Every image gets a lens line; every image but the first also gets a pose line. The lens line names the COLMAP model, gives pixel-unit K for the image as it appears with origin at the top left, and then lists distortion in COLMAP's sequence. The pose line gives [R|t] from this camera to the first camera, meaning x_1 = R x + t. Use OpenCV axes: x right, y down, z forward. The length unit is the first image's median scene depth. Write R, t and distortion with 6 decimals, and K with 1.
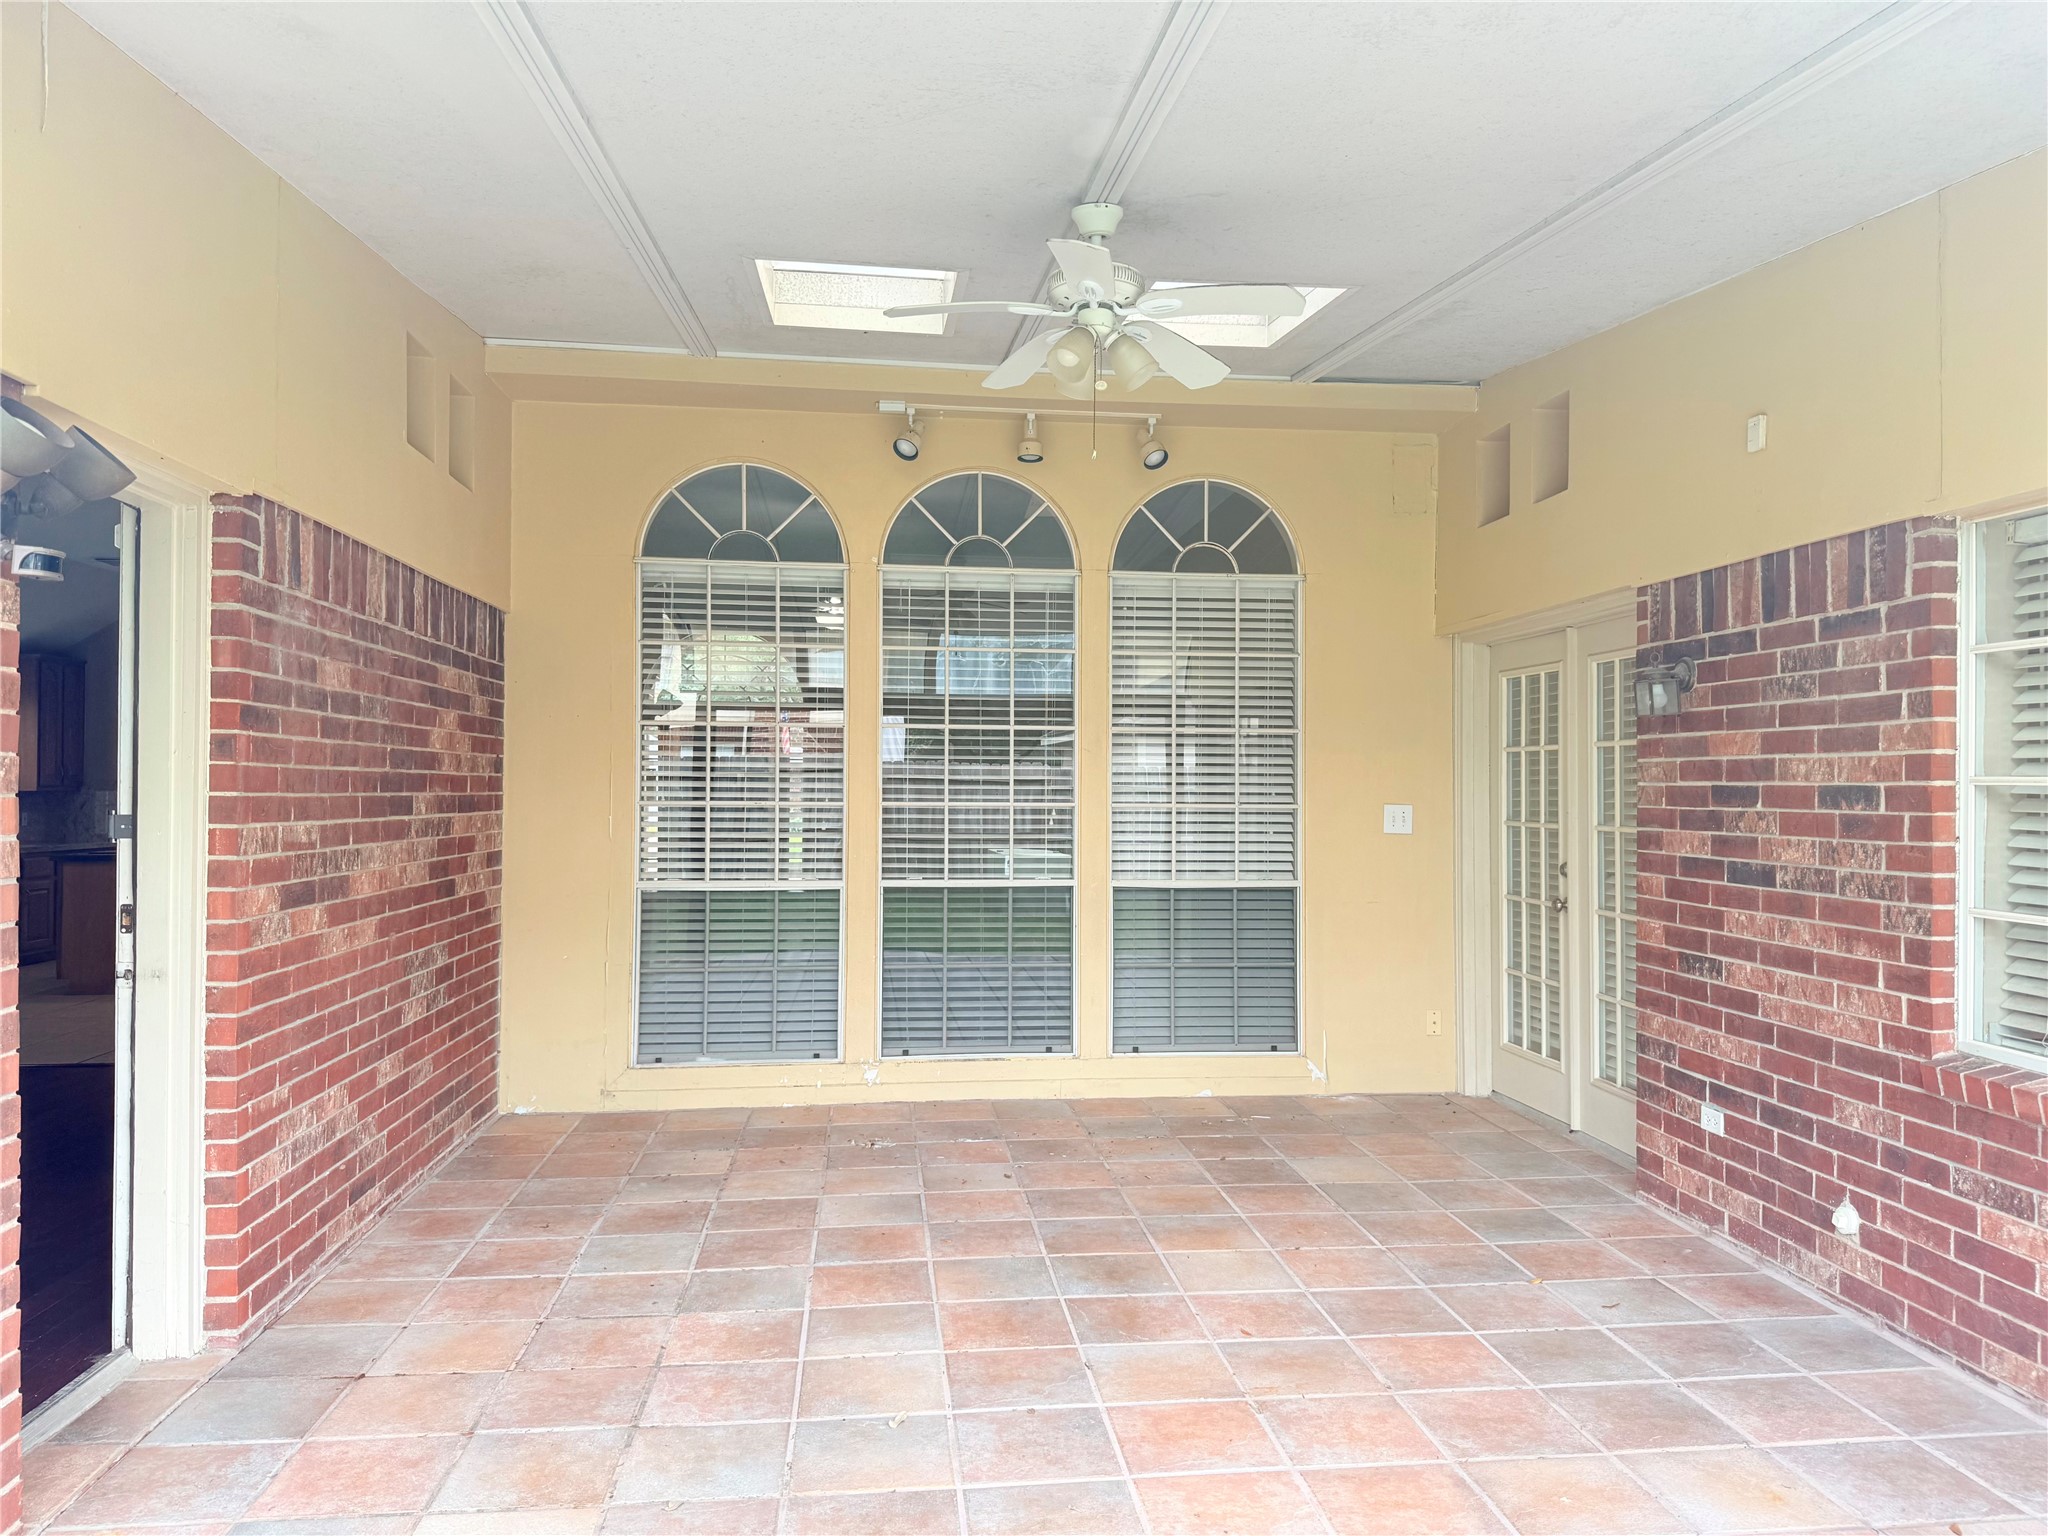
lens RADIAL K [[1449.0, 0, 1034.3], [0, 1449.0, 776.4], [0, 0, 1]] dist [0.070388, -0.102422]
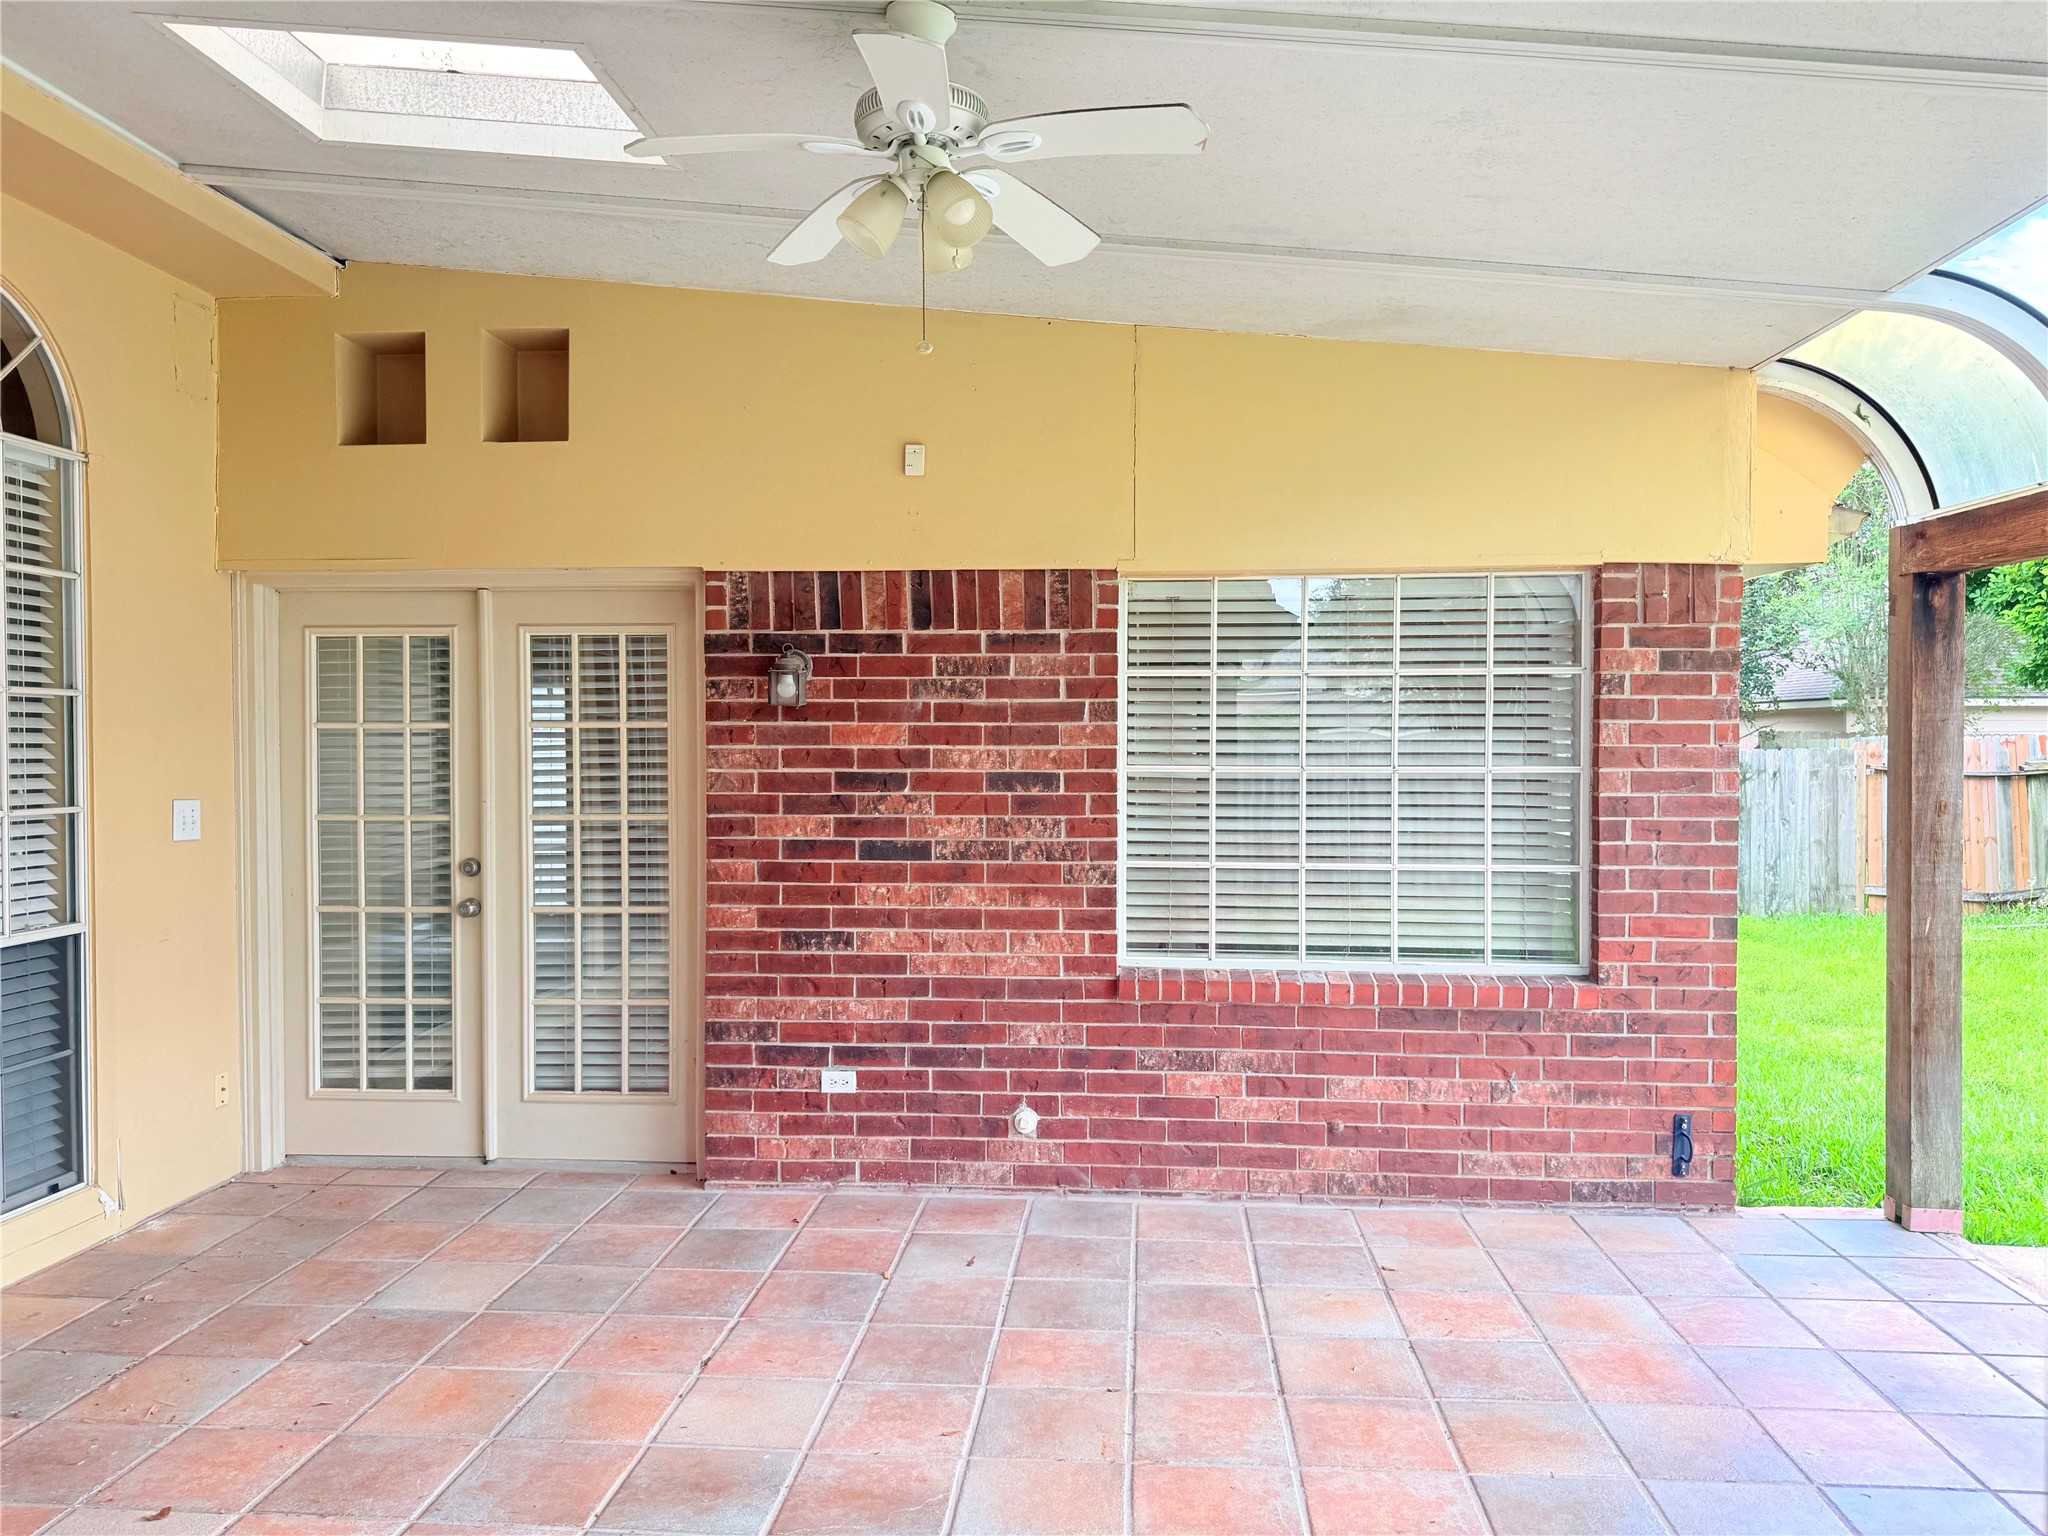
lens RADIAL K [[1449.0, 0, 1032.9], [0, 1449.0, 751.7], [0, 0, 1]] dist [0.070388, -0.102422]
pose [[0.175161, -0.007710, 0.984510, -0.602977], [-0.006468, 0.999939, 0.008981, -0.020465], [-0.984519, -0.007941, 0.175101, 0.714751]]
